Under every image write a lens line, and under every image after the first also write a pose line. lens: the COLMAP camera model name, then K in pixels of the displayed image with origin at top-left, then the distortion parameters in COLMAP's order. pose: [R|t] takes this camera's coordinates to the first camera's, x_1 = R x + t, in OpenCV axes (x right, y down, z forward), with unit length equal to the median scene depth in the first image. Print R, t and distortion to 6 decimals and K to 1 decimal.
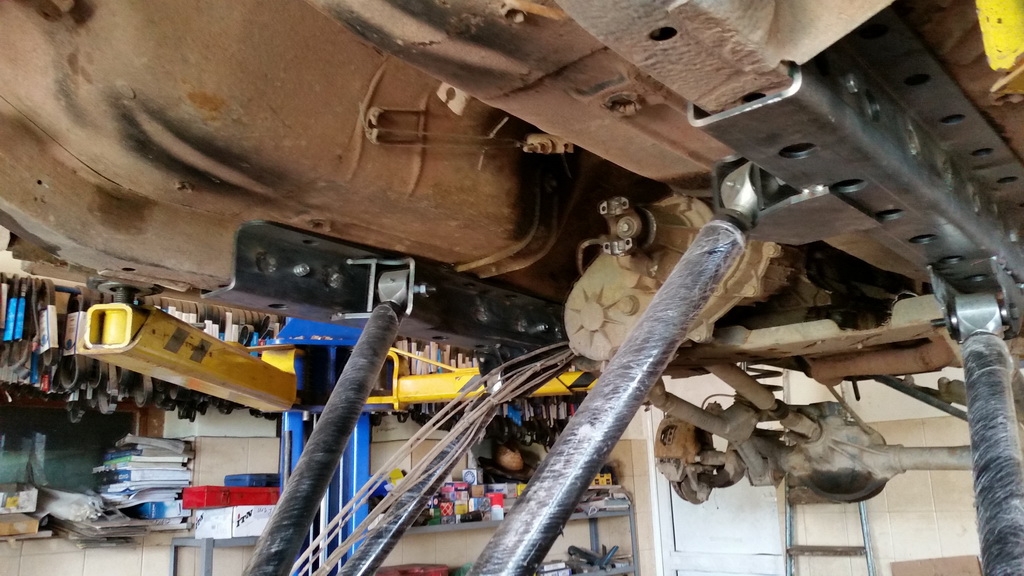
lens RADIAL K [[881.4, 0, 505.8], [0, 881.4, 255.3], [0, 0, 1]] dist [0.003552, 0.000604]
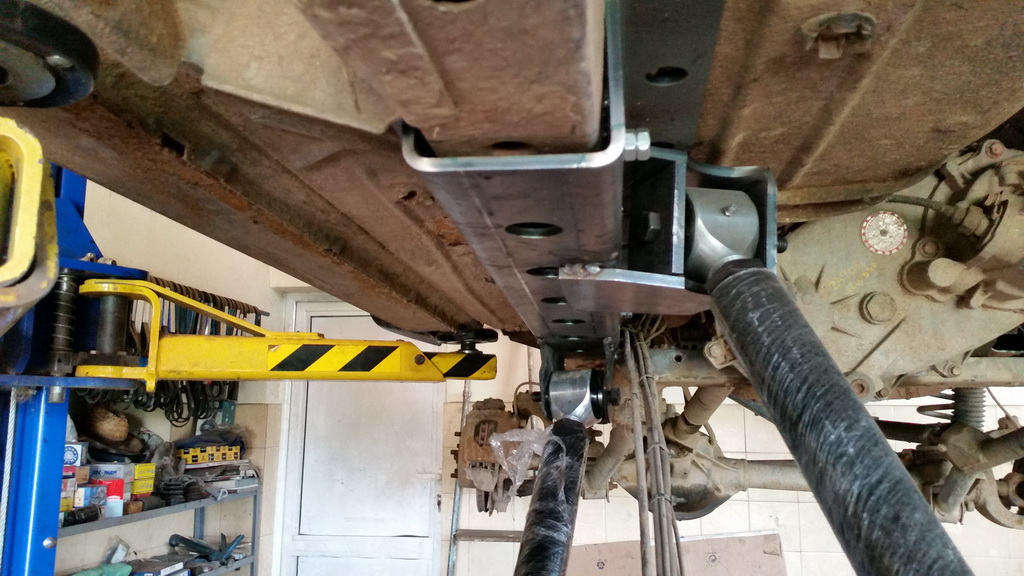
lens RADIAL K [[856.4, 0, 514.2], [0, 856.4, 313.7], [0, 0, 1]] dist [0.131009, -0.287096]
pose [[0.800211, 0.102742, 0.590852, -0.231880], [-0.183804, 0.979819, 0.078553, 0.032520], [-0.570858, -0.171460, 0.802946, 0.357444]]
